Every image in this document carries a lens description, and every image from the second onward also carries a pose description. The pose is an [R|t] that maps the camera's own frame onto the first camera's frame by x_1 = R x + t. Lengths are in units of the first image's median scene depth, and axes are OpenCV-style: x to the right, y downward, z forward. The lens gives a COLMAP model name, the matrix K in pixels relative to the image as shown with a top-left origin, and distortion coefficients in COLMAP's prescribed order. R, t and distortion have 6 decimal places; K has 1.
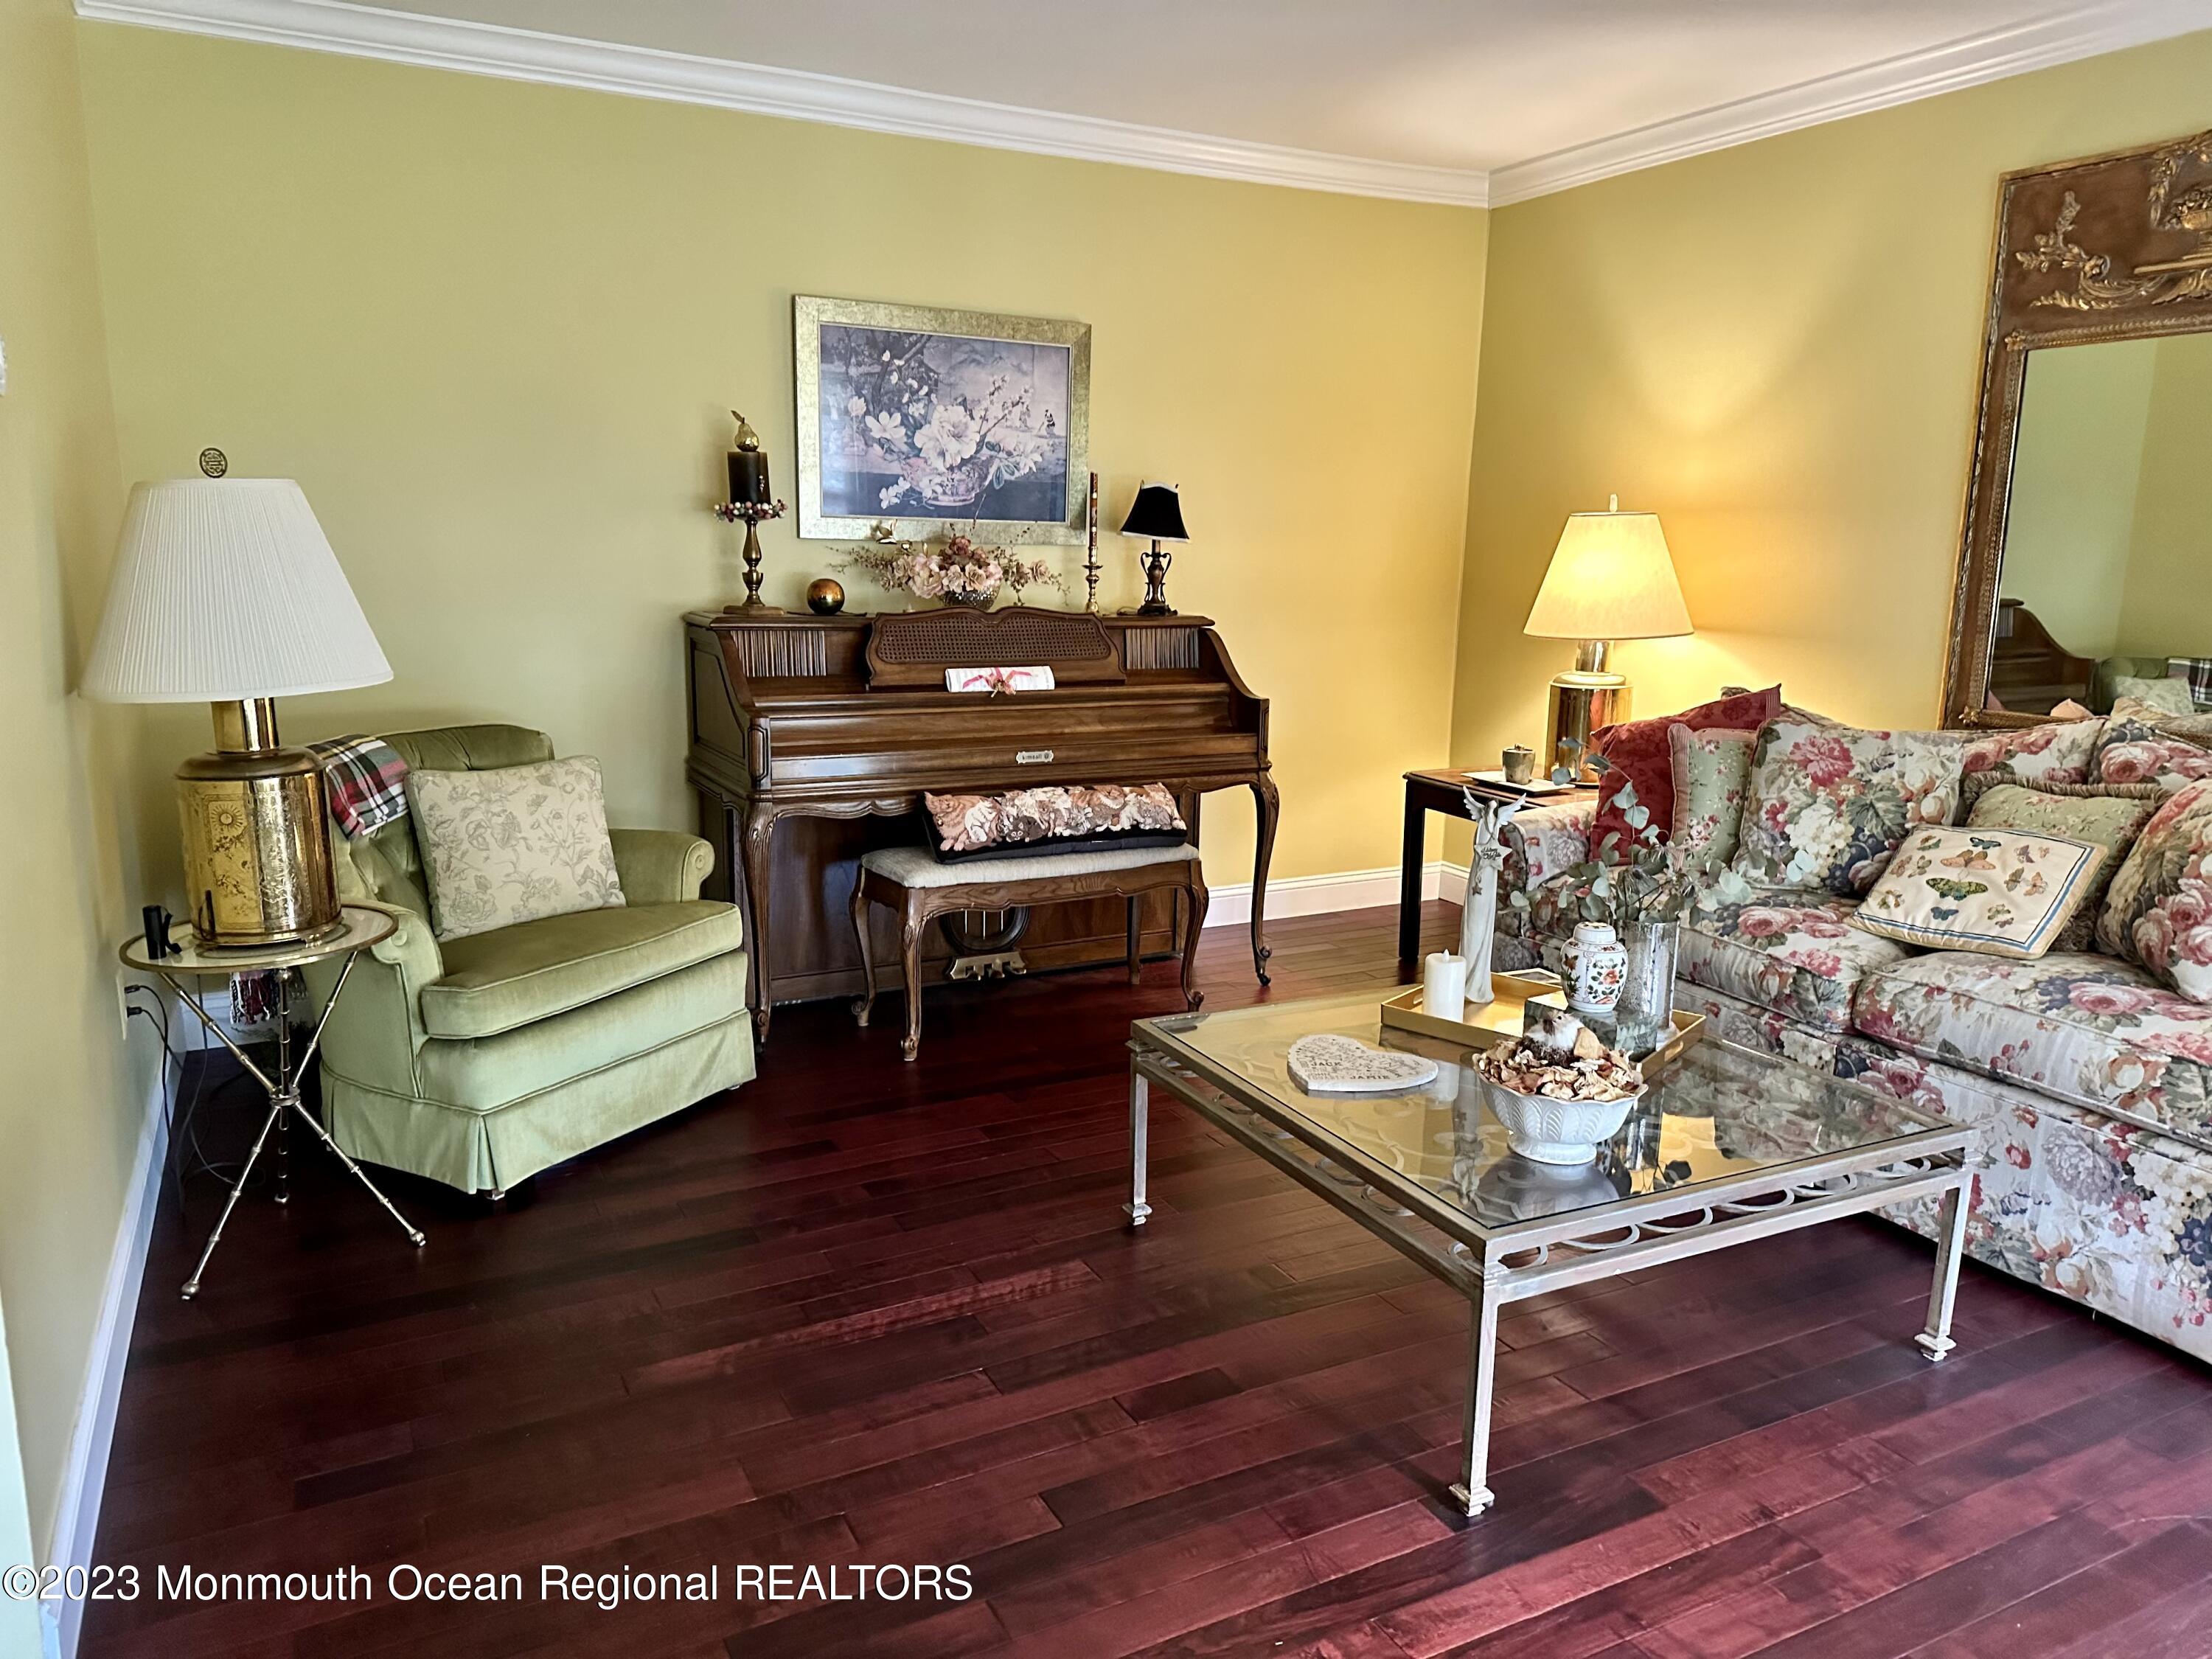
lens RADIAL K [[1551.3, 0, 1106.0], [0, 1551.3, 829.5], [0, 0, 1]] dist [0.214528, -0.252570]
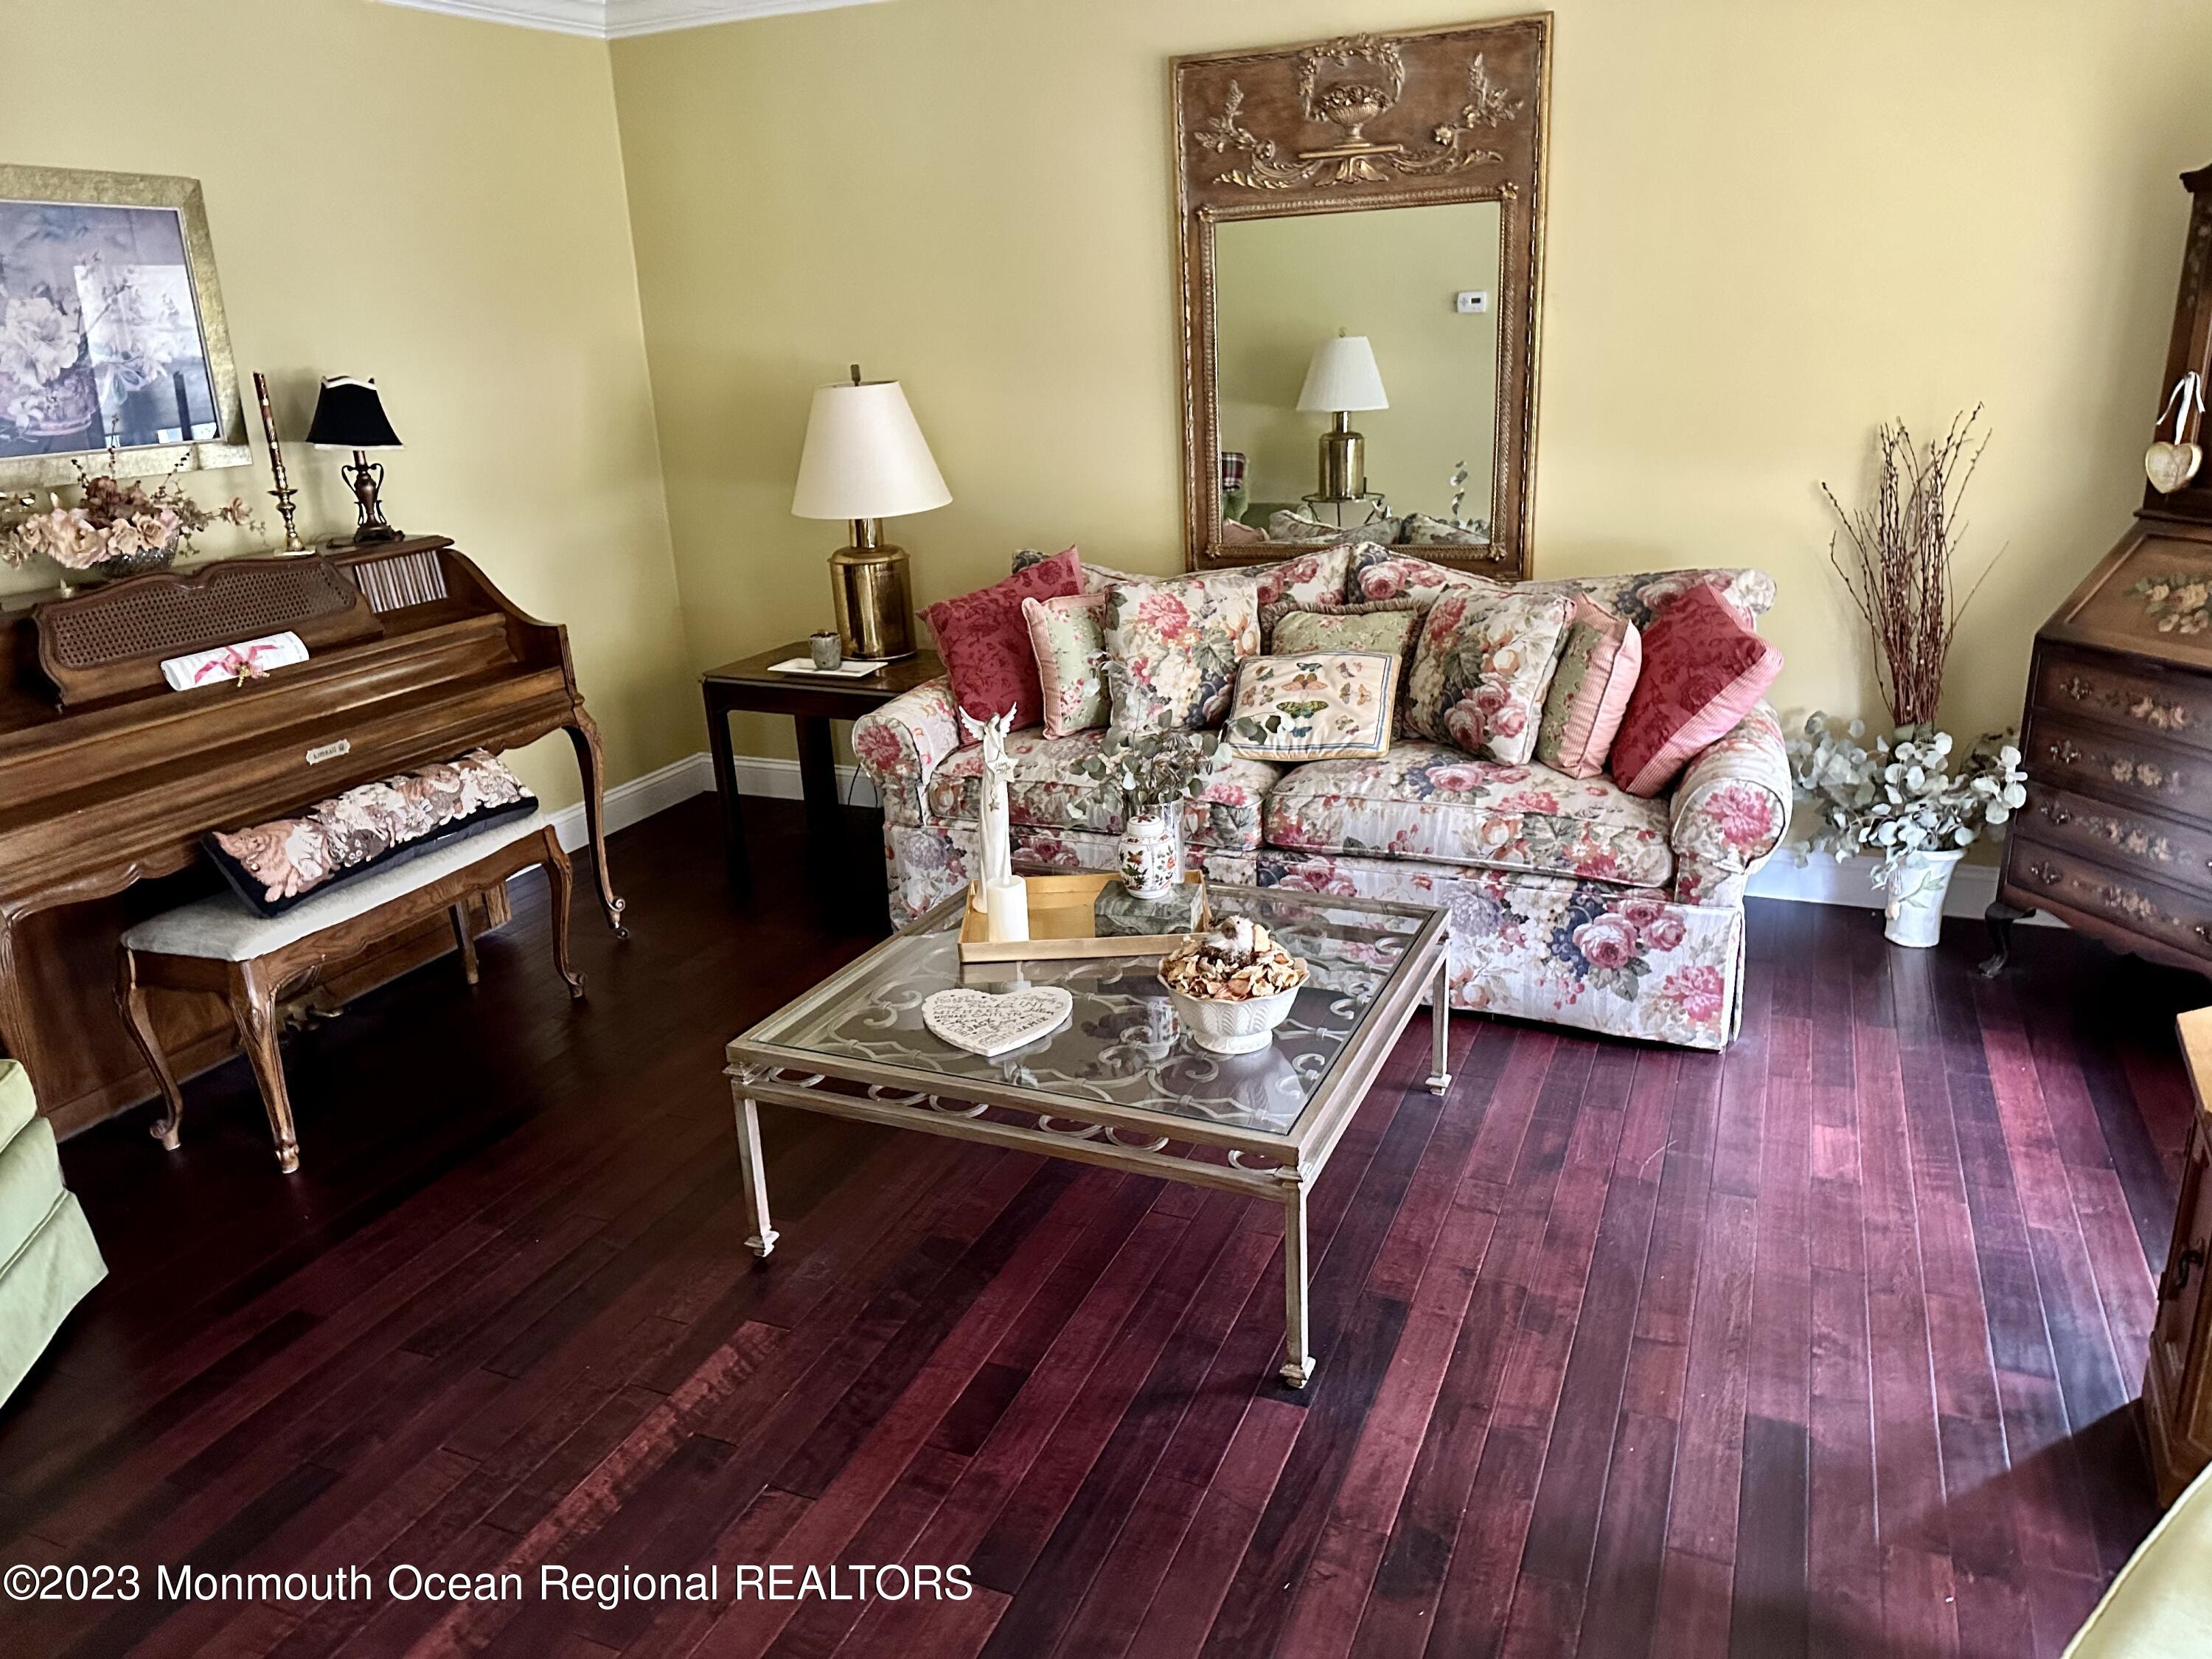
lens RADIAL K [[1545.6, 0, 1106.0], [0, 1545.6, 829.5], [0, 0, 1]] dist [0.115412, -0.110983]
pose [[0.783643, -0.245340, 0.570711, -0.262216], [0.177167, 0.968818, 0.173213, -0.099926], [-0.595412, -0.034626, 0.802674, 0.155061]]
